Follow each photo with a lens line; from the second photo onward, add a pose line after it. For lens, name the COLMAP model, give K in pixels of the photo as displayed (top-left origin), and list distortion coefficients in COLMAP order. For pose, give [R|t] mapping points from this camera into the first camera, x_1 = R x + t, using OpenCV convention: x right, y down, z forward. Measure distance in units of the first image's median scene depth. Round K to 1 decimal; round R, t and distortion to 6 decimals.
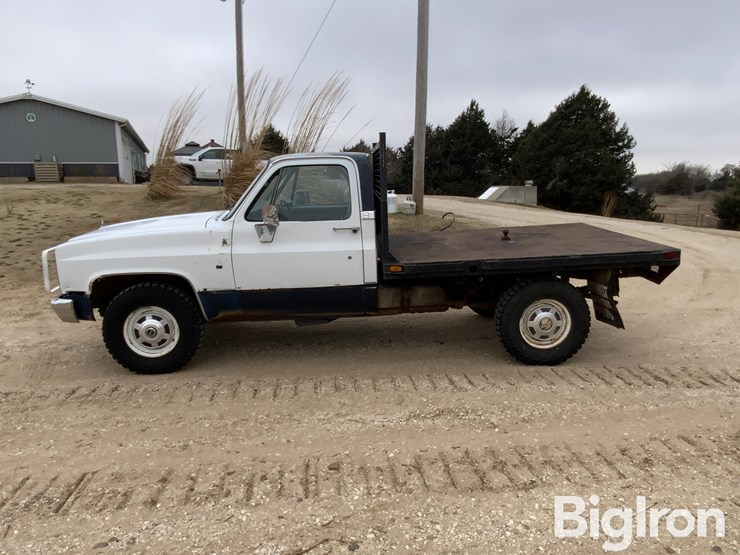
lens RADIAL K [[558.1, 0, 372.1], [0, 558.1, 273.5], [0, 0, 1]] dist [0.052771, -0.066302]
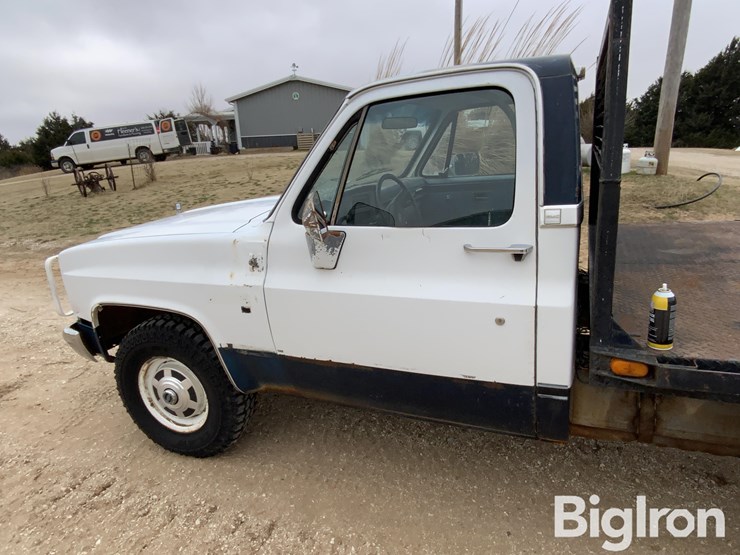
lens RADIAL K [[463.4, 0, 369.5], [0, 463.4, 277.7], [0, 0, 1]] dist [0.020058, -0.018063]
pose [[0.901796, 0.081704, -0.424369, 0.013788], [-0.029567, 0.991329, 0.128030, -0.095635], [0.431150, -0.102910, 0.896392, 0.626690]]
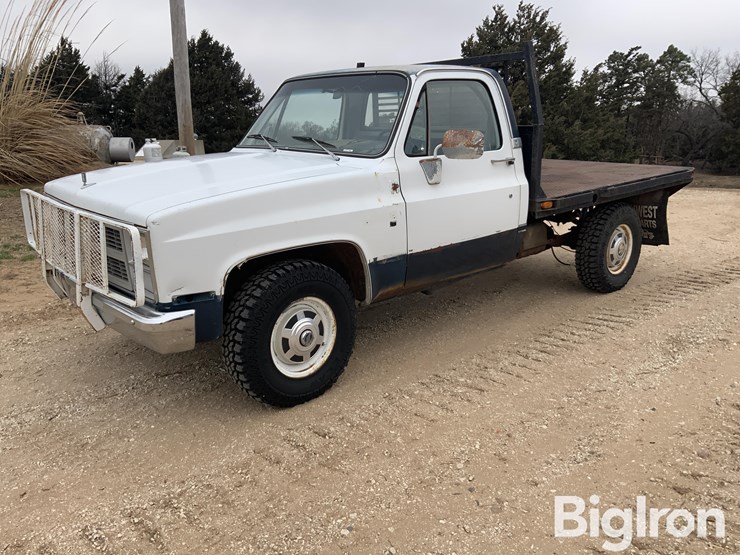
lens RADIAL K [[613.1, 0, 368.7], [0, 613.1, 277.1], [0, 0, 1]] dist [0.049681, -0.079753]
pose [[0.786178, -0.154106, 0.598478, -0.722604], [0.120443, 0.988048, 0.096202, -0.021895], [-0.606150, -0.003549, 0.795342, 0.389136]]
